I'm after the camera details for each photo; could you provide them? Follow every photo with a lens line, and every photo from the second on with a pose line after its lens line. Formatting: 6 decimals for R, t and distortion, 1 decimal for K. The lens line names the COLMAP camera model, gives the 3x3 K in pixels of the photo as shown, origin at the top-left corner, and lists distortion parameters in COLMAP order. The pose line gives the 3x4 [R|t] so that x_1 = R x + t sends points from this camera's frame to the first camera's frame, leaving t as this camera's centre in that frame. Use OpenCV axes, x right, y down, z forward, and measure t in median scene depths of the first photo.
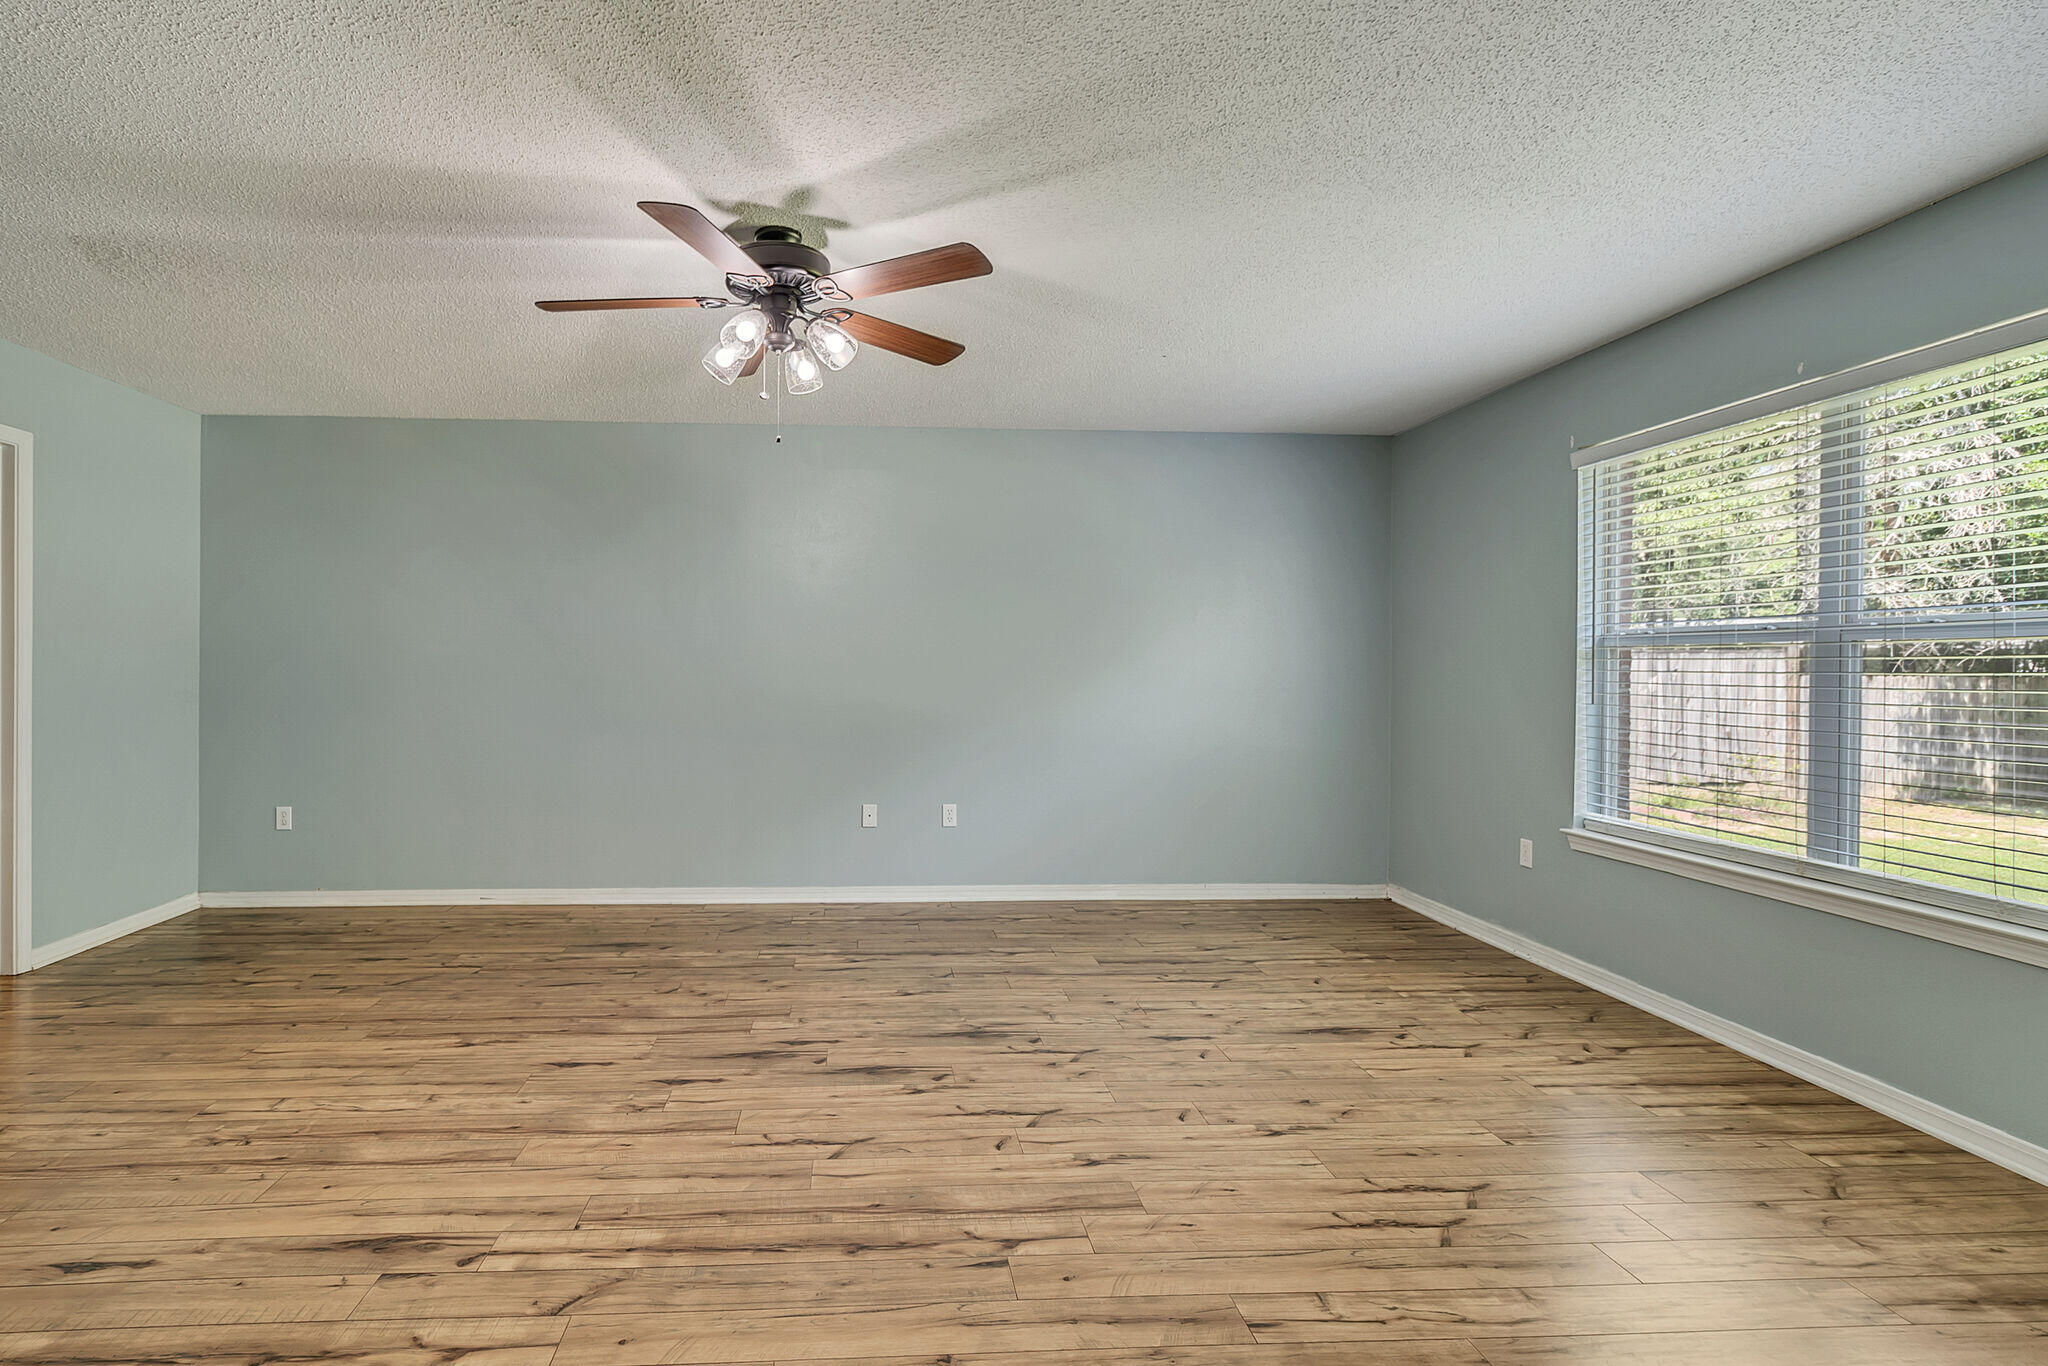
lens RADIAL K [[1112.2, 0, 1027.4], [0, 1112.2, 685.4], [0, 0, 1]] dist [-0.010287, -0.002448]
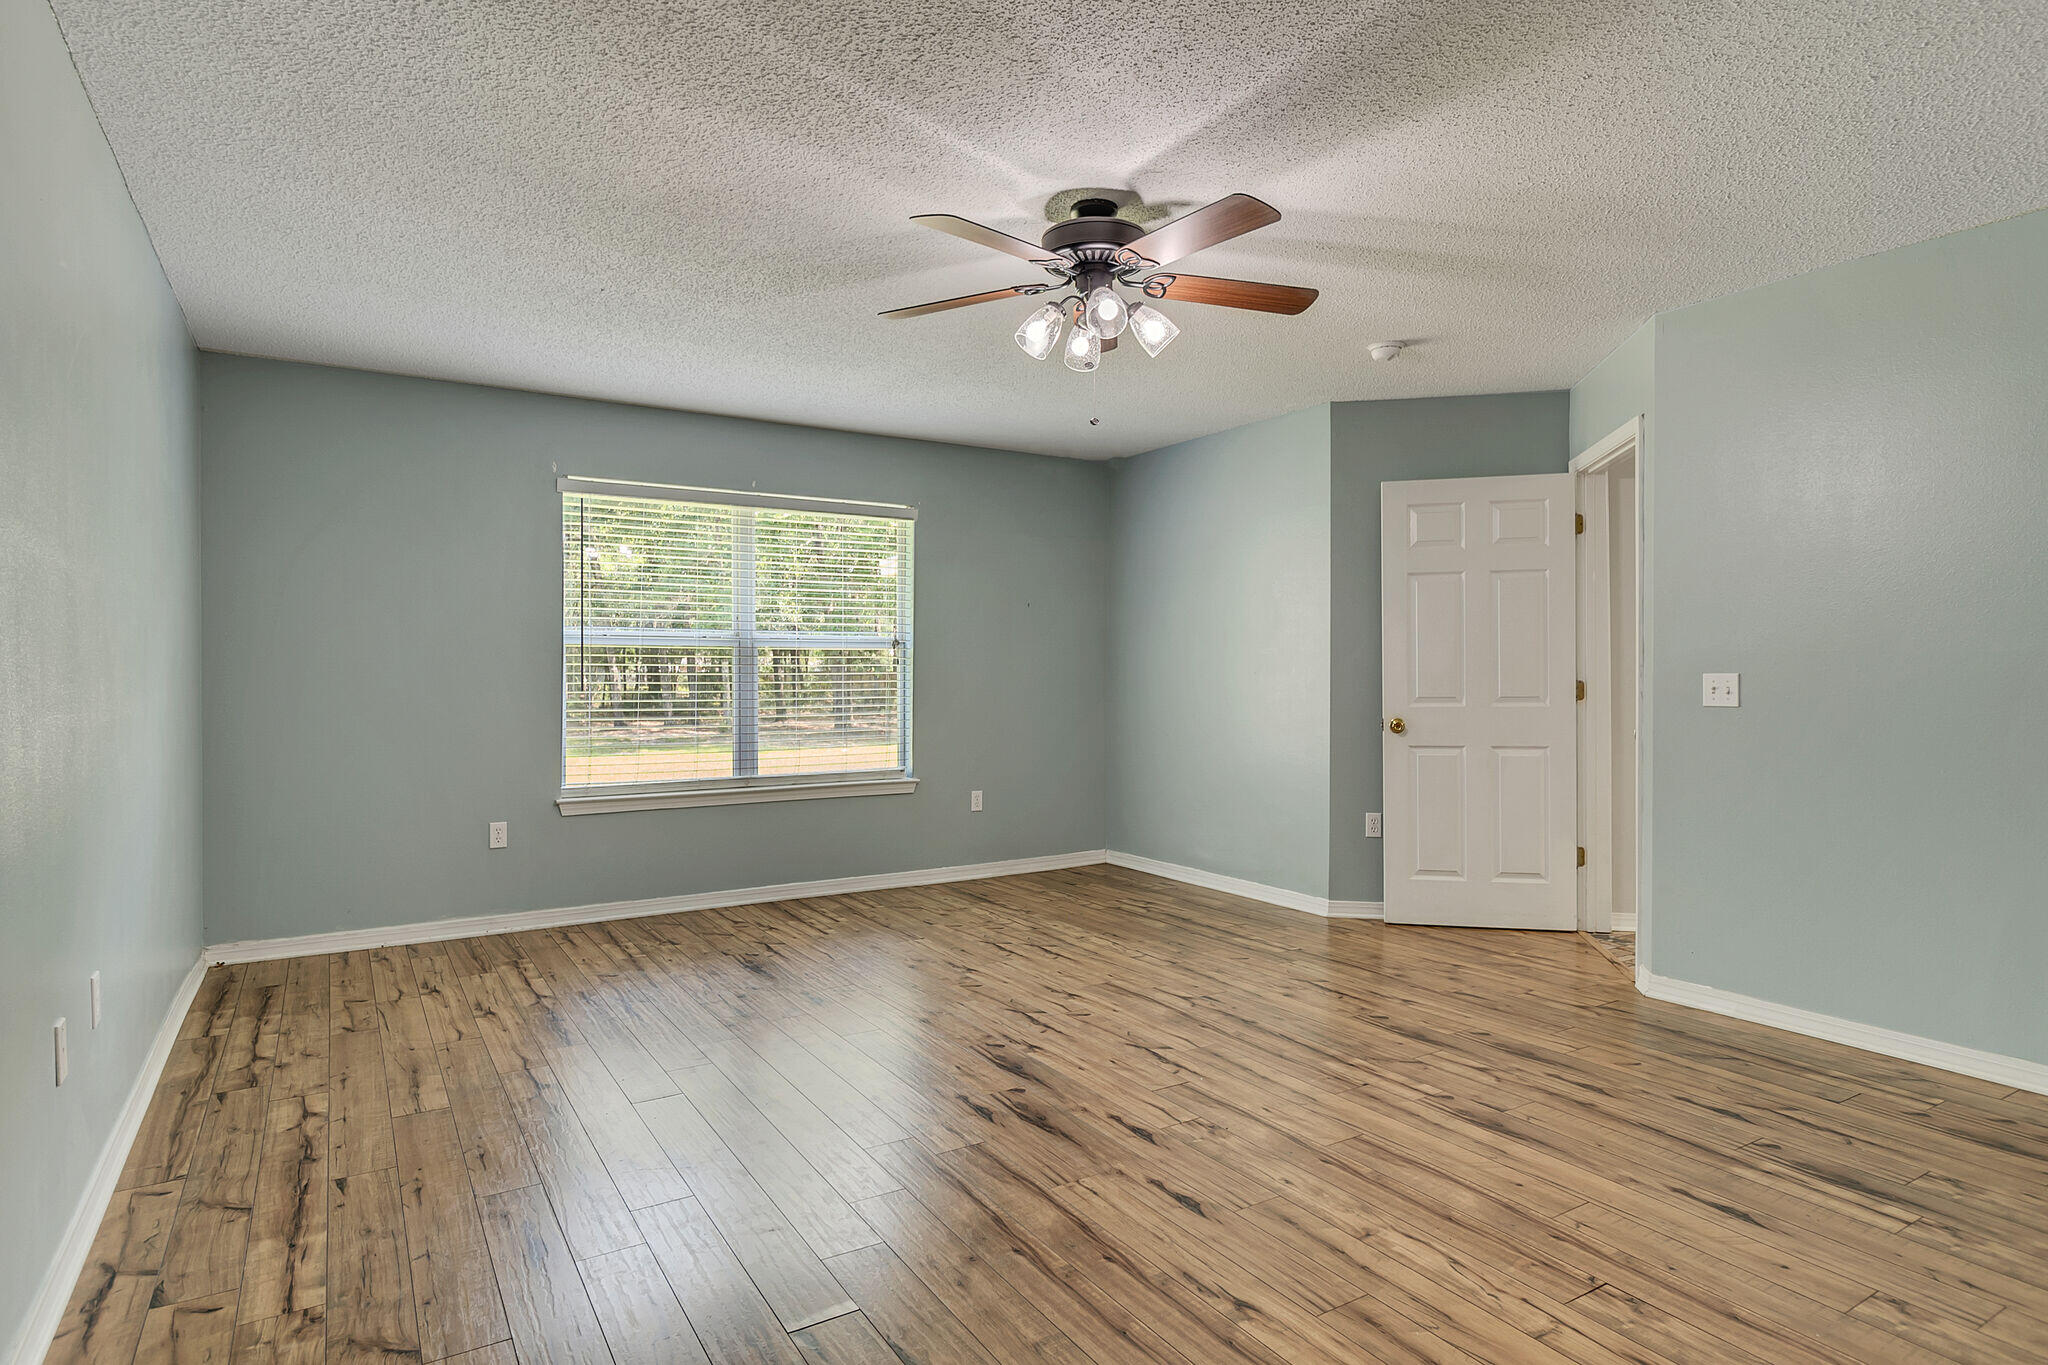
lens RADIAL K [[1112.2, 0, 1030.0], [0, 1112.2, 672.0], [0, 0, 1]] dist [-0.010287, -0.002448]
pose [[-0.463646, -0.008063, 0.885984, -1.275829], [0.011984, 0.999810, 0.015370, -0.026513], [-0.885939, 0.017744, -0.463461, 1.797389]]
